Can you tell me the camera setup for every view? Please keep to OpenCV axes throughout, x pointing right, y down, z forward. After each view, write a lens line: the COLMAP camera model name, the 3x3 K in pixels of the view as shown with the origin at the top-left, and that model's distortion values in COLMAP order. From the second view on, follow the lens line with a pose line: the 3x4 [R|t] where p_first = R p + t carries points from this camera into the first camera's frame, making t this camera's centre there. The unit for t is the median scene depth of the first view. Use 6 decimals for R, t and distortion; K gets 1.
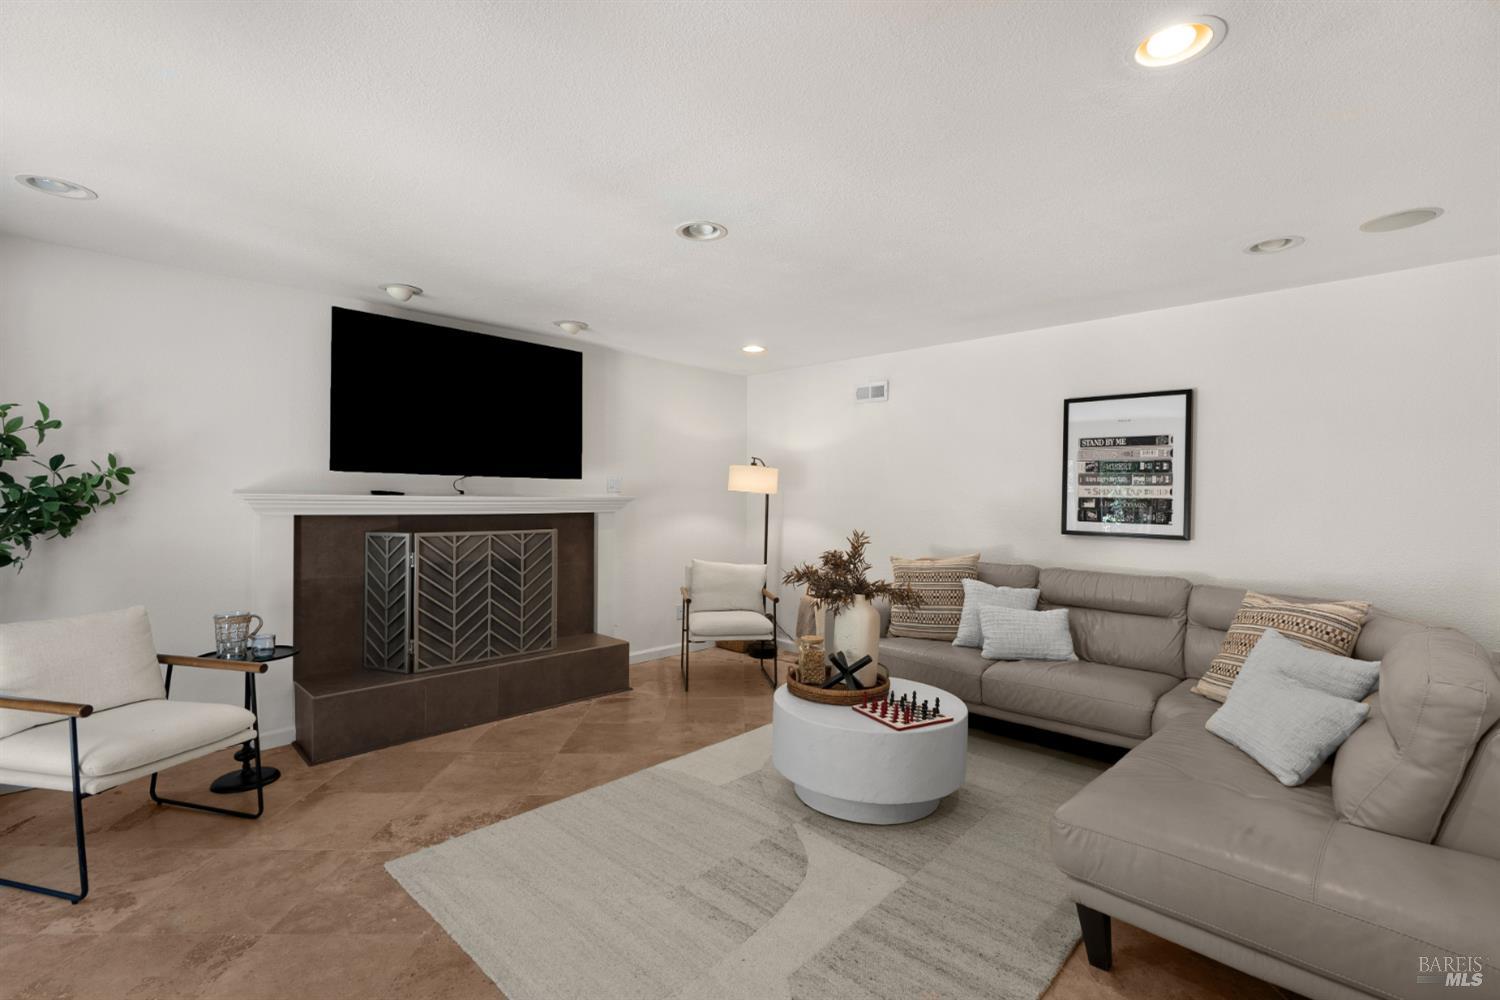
lens RADIAL K [[685.0, 0, 748.1], [0, 685.0, 492.6], [0, 0, 1]] dist [-0.010953, 0.000010]
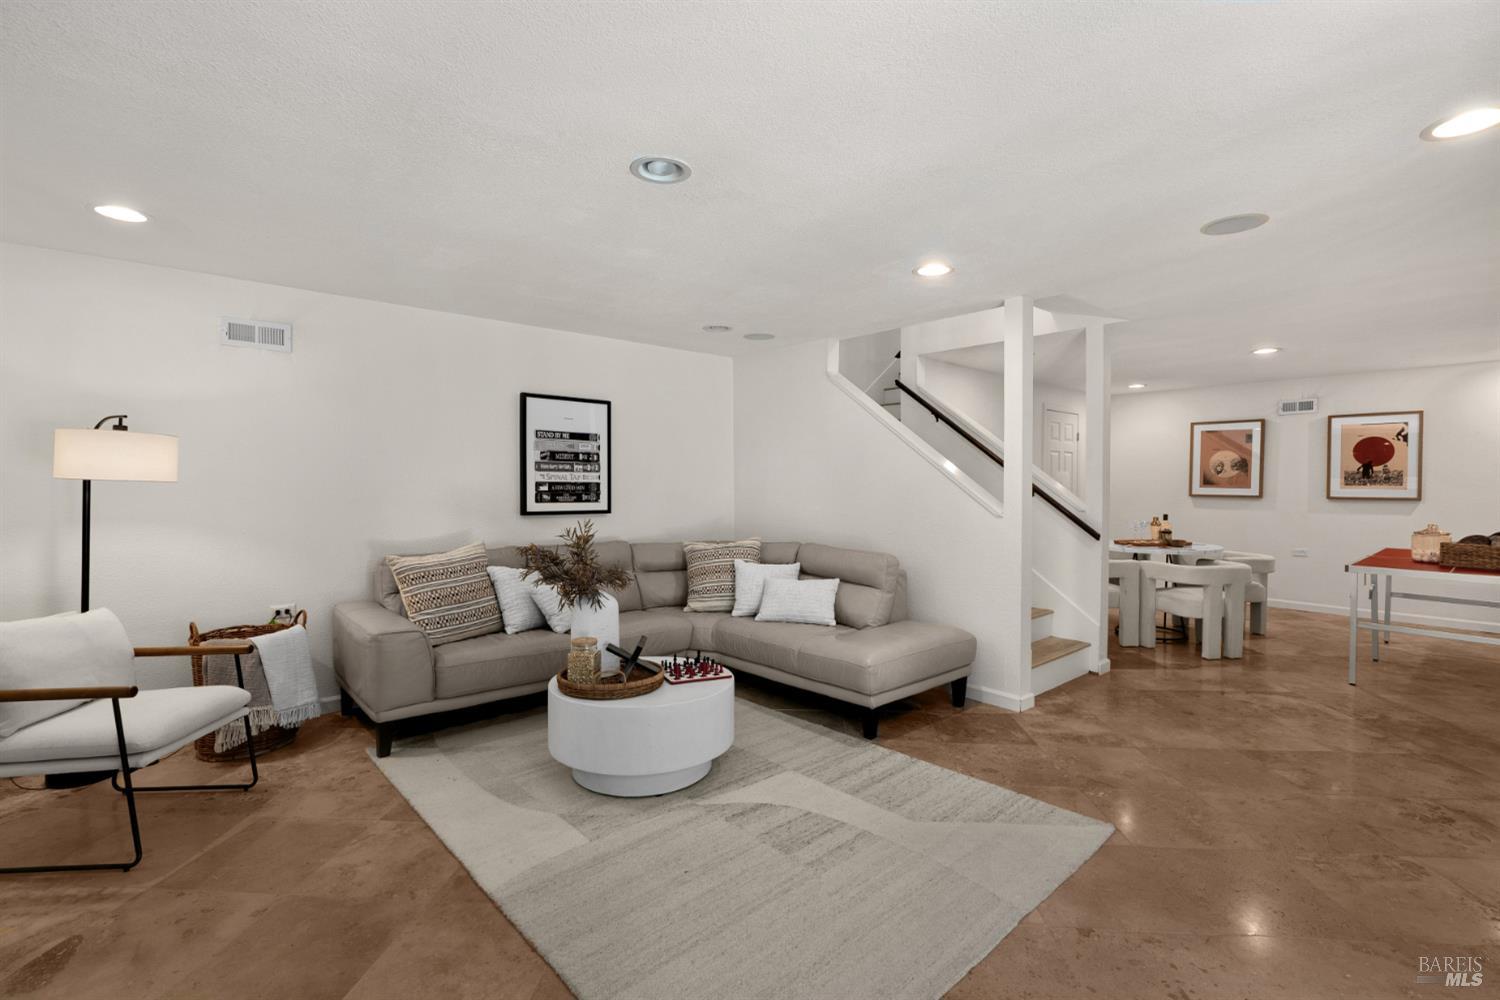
lens RADIAL K [[685.0, 0, 749.7], [0, 685.0, 499.3], [0, 0, 1]] dist [-0.010953, 0.000010]
pose [[0.063776, -0.035511, 0.997332, -0.662037], [-0.004844, 0.999344, 0.035892, -0.007045], [-0.997952, -0.007120, 0.063562, 0.608096]]
